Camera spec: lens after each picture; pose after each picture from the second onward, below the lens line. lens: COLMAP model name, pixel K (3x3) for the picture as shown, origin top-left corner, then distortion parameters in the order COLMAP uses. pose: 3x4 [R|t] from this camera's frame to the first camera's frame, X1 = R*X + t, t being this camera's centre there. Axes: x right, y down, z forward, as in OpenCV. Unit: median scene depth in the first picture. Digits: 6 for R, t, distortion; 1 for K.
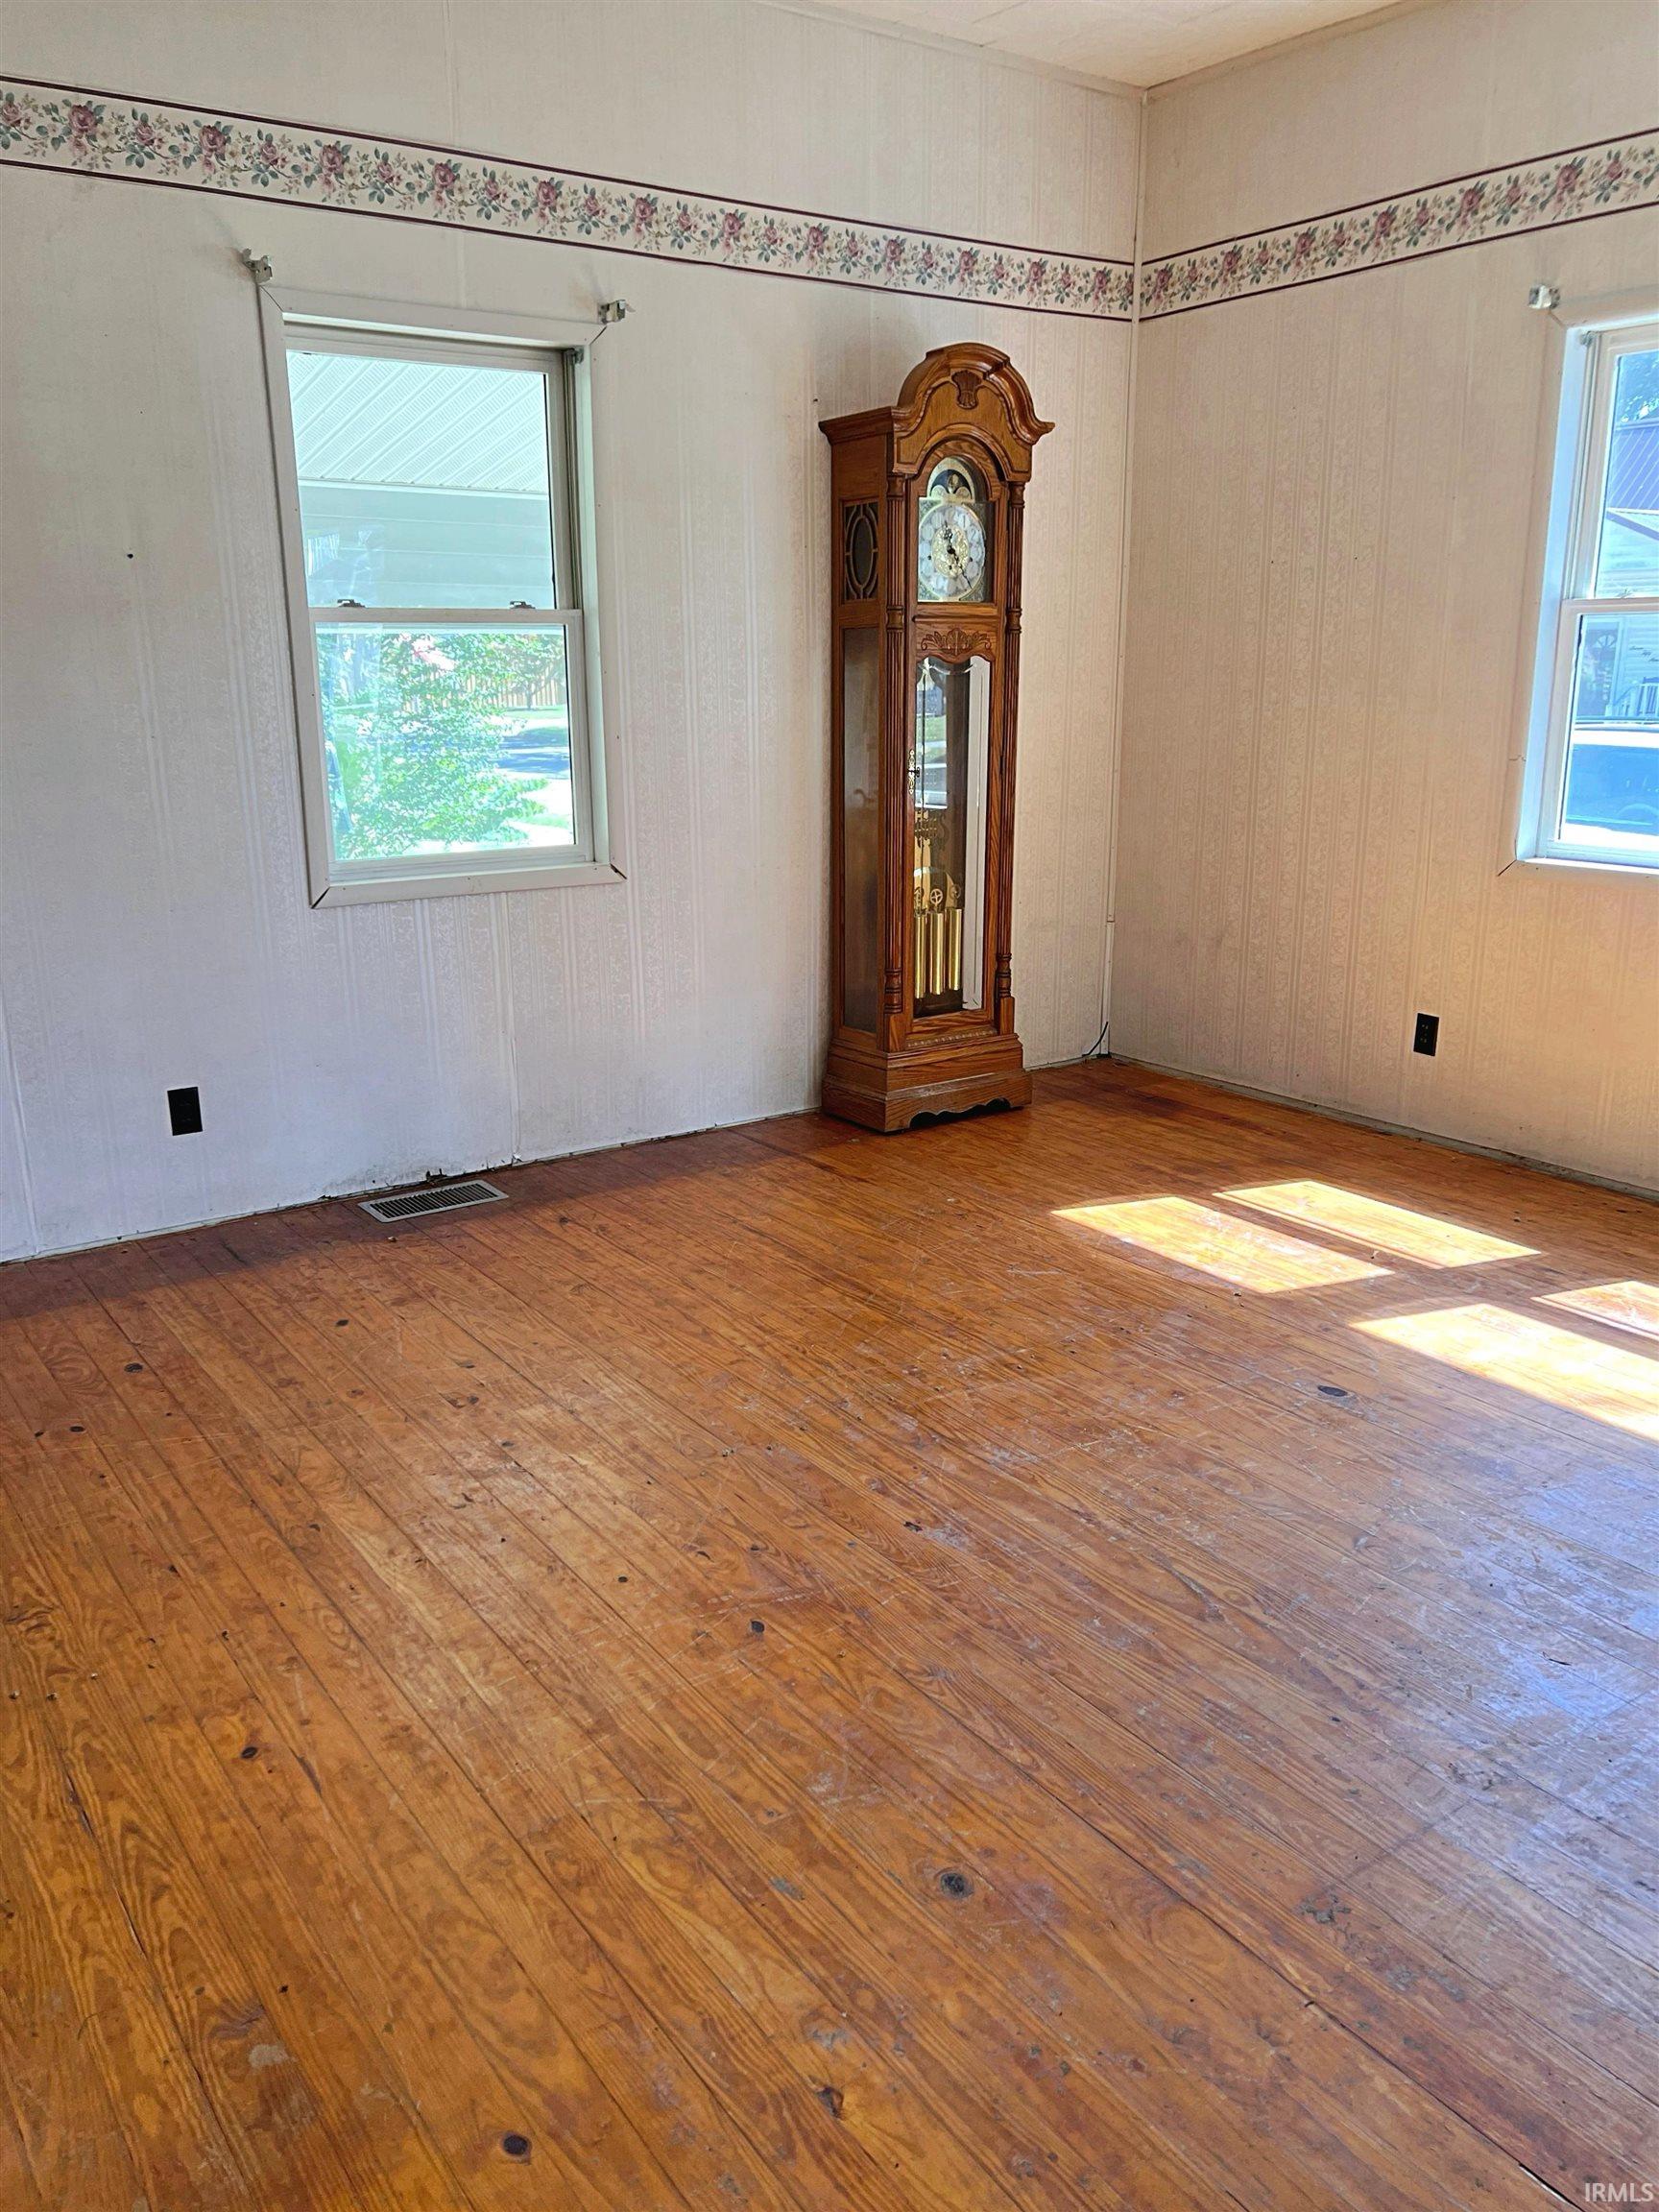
lens RADIAL K [[1691.3, 0, 829.5], [0, 1691.3, 1106.0], [0, 0, 1]] dist [0.110546, -0.148764]
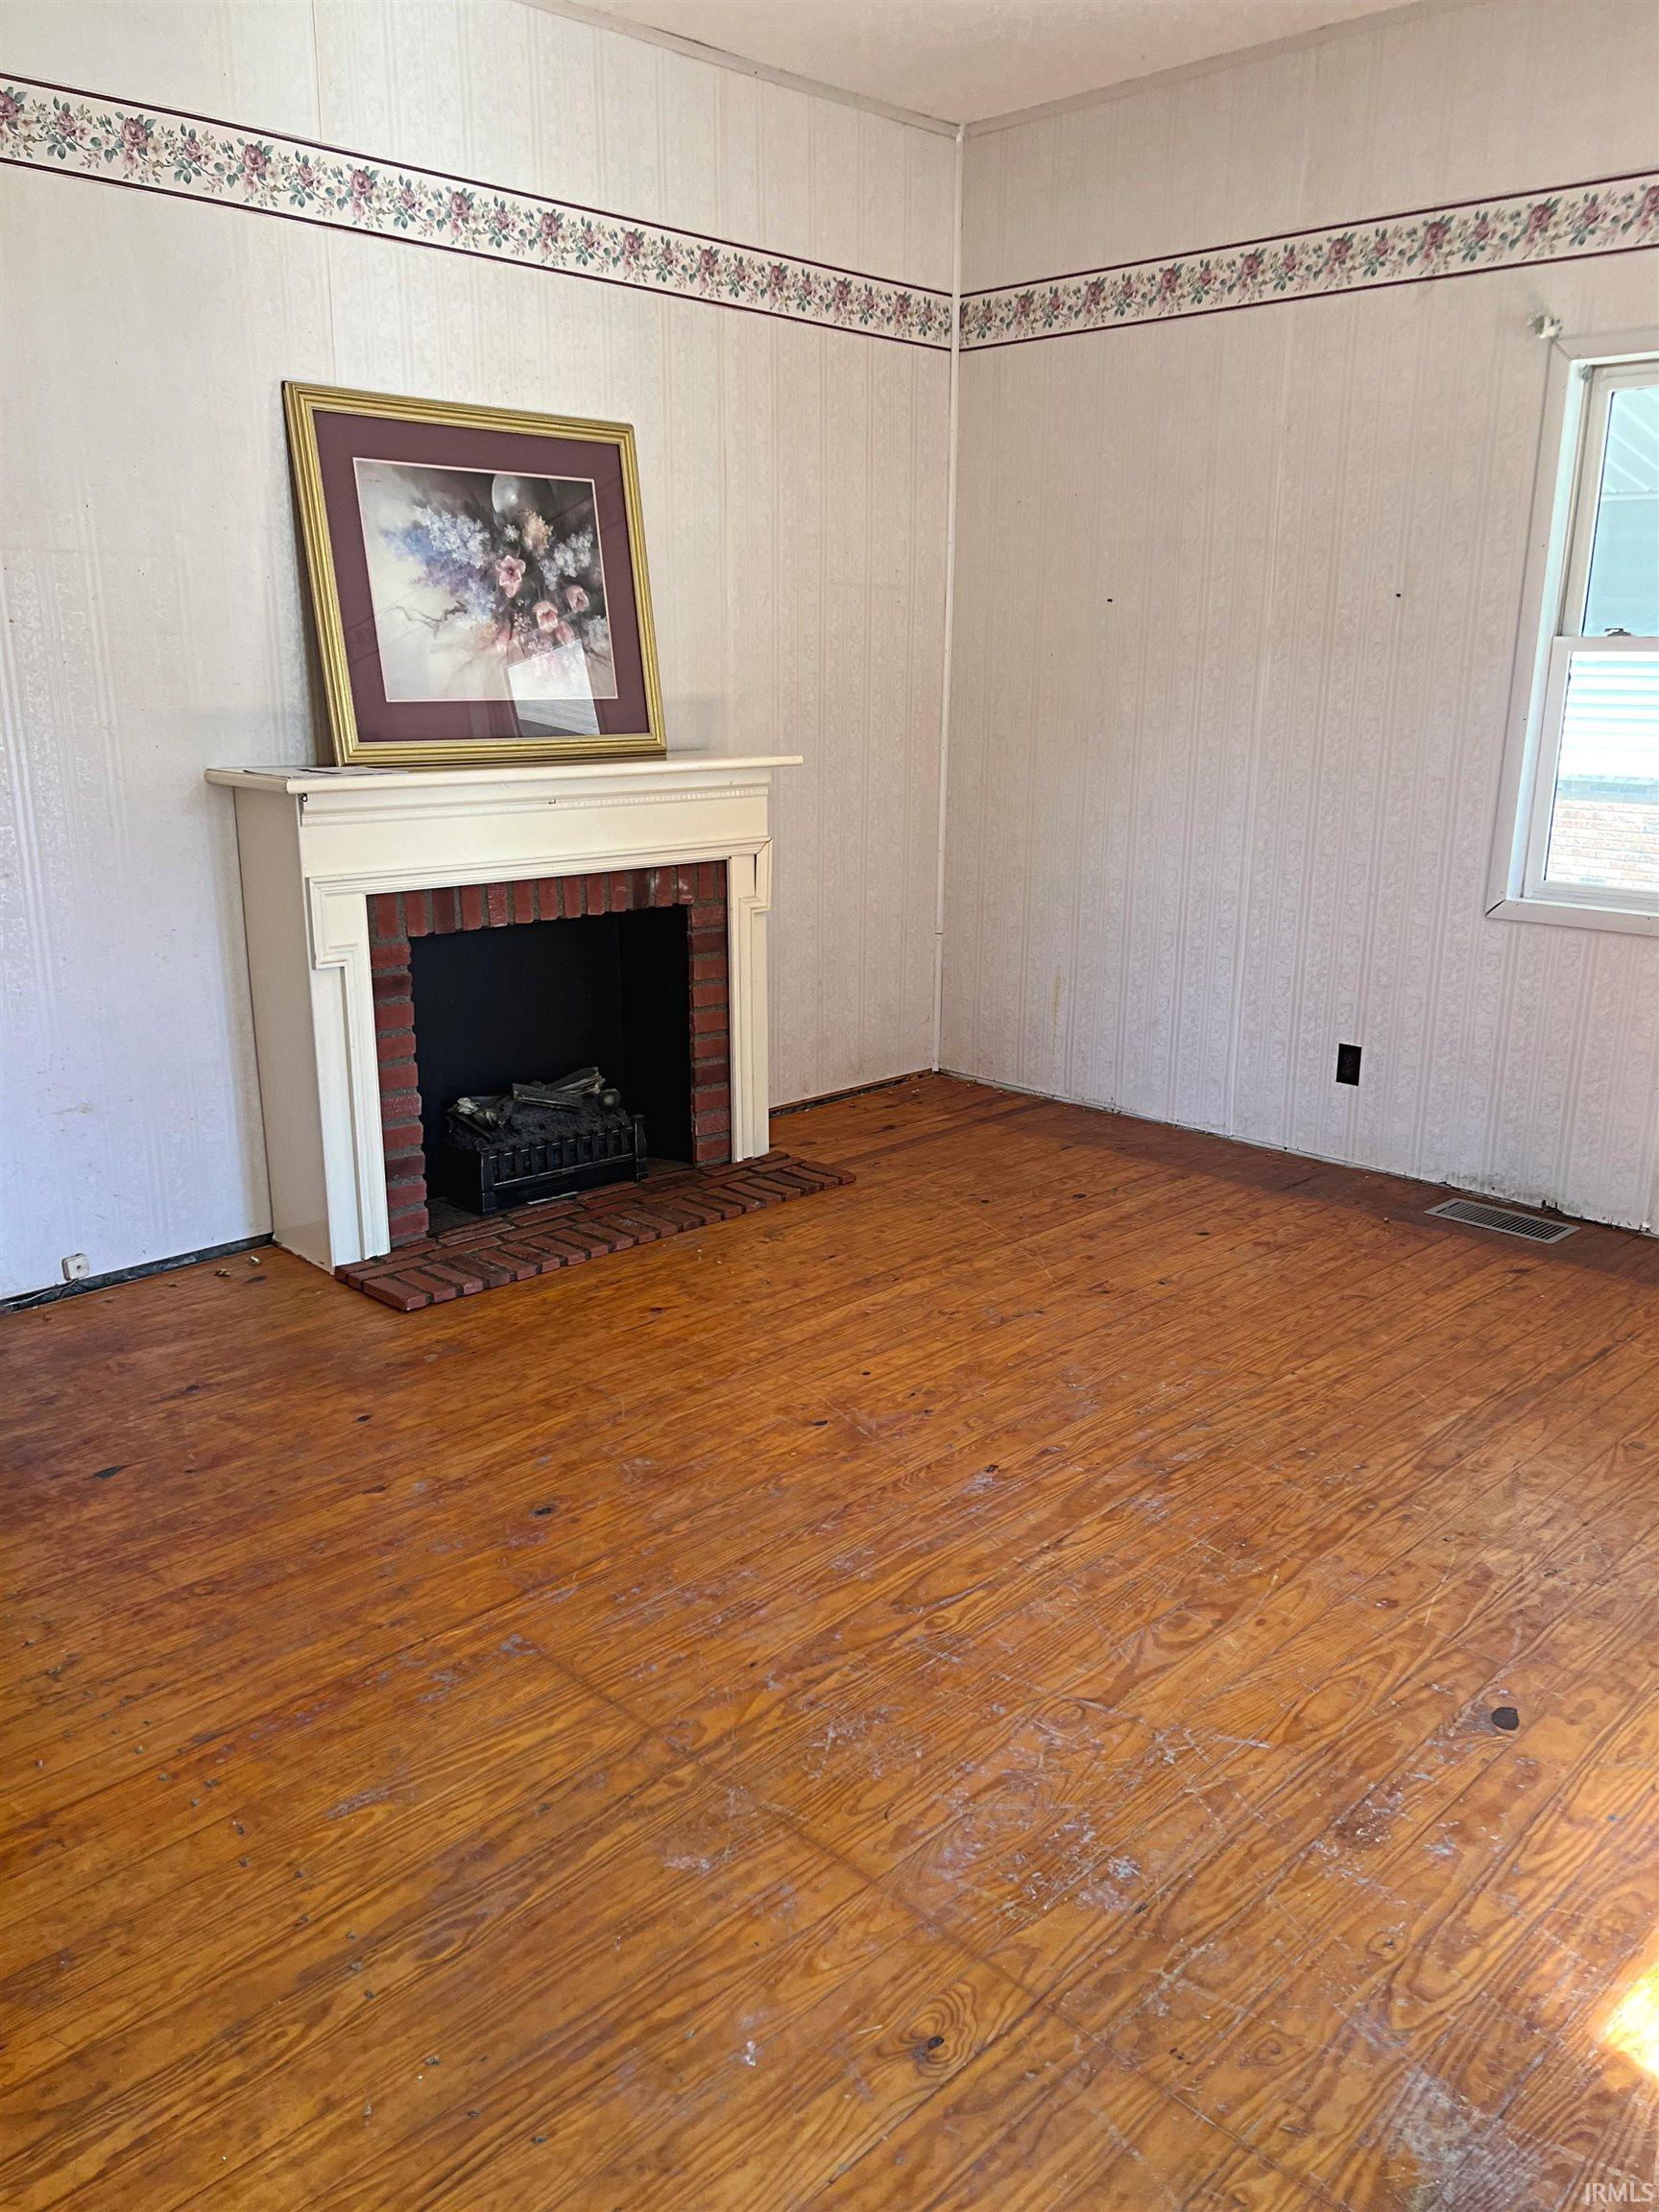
lens RADIAL K [[1691.3, 0, 829.5], [0, 1691.3, 1106.0], [0, 0, 1]] dist [0.110546, -0.148764]
pose [[0.178266, 0.267260, -0.946992, 0.791817], [-0.269648, 0.938834, 0.214198, -0.146143], [0.946315, 0.217170, 0.239428, 0.442913]]
